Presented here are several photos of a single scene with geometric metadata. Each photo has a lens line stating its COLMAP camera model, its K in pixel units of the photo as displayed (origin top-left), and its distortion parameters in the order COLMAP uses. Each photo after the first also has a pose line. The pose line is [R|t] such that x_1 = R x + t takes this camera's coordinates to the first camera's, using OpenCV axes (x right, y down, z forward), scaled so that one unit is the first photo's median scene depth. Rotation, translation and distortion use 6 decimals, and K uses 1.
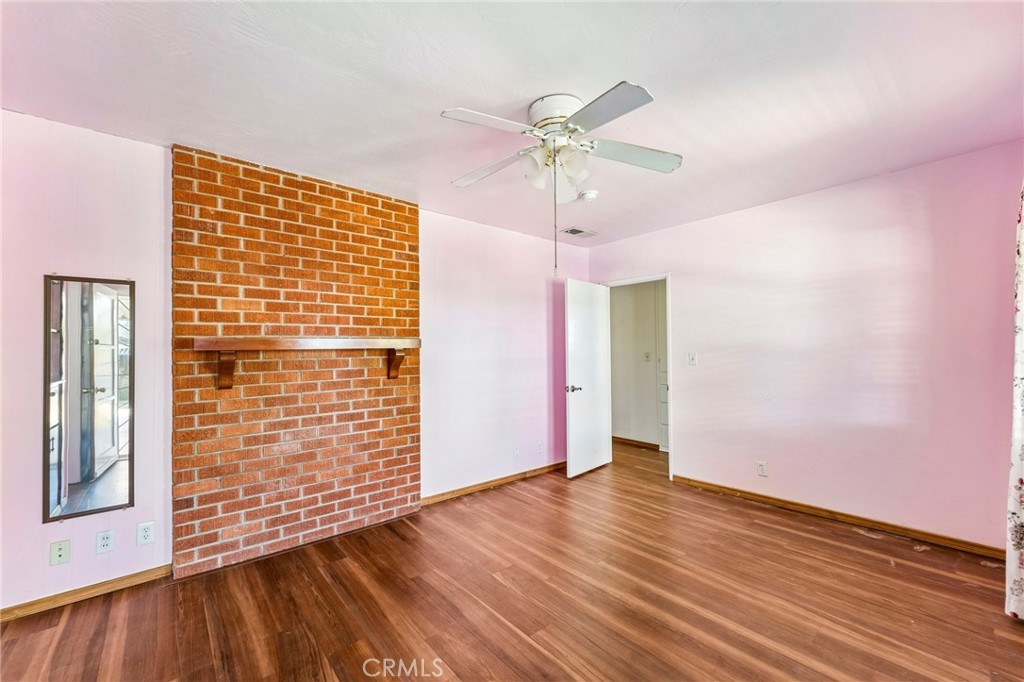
lens RADIAL K [[415.1, 0, 493.4], [0, 415.1, 341.8], [0, 0, 1]] dist [0.001309, -0.000950]
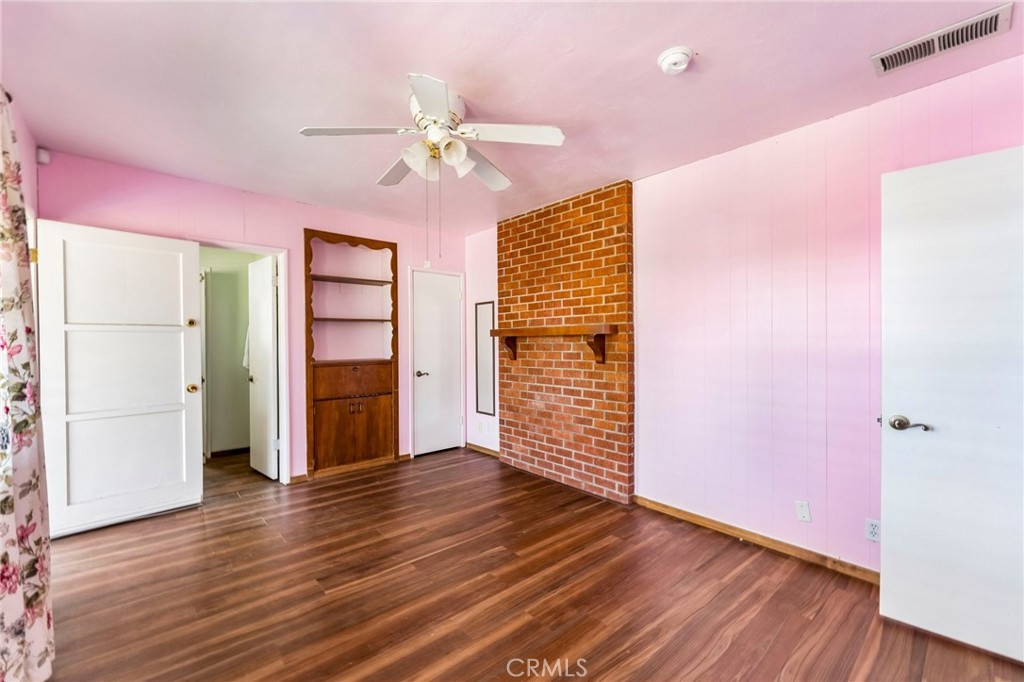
lens RADIAL K [[415.1, 0, 526.9], [0, 415.1, 342.8], [0, 0, 1]] dist [0.001309, -0.000950]
pose [[0.054435, 0.015225, -0.998401, 0.847041], [0.022739, 0.999606, 0.016483, 0.016626], [0.998258, -0.023600, 0.054067, 0.819261]]
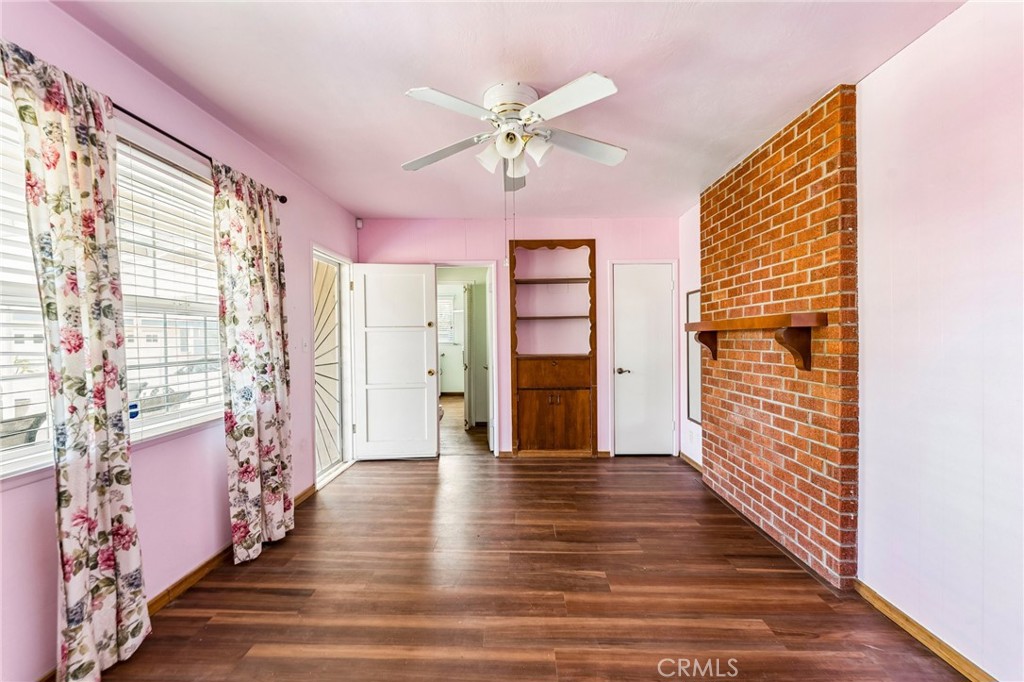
lens RADIAL K [[415.1, 0, 516.2], [0, 415.1, 342.9], [0, 0, 1]] dist [0.001309, -0.000950]
pose [[-0.641753, 0.027007, -0.766436, 0.665833], [0.029987, 0.999499, 0.010110, 0.021674], [0.766325, -0.016495, -0.642241, 1.164010]]
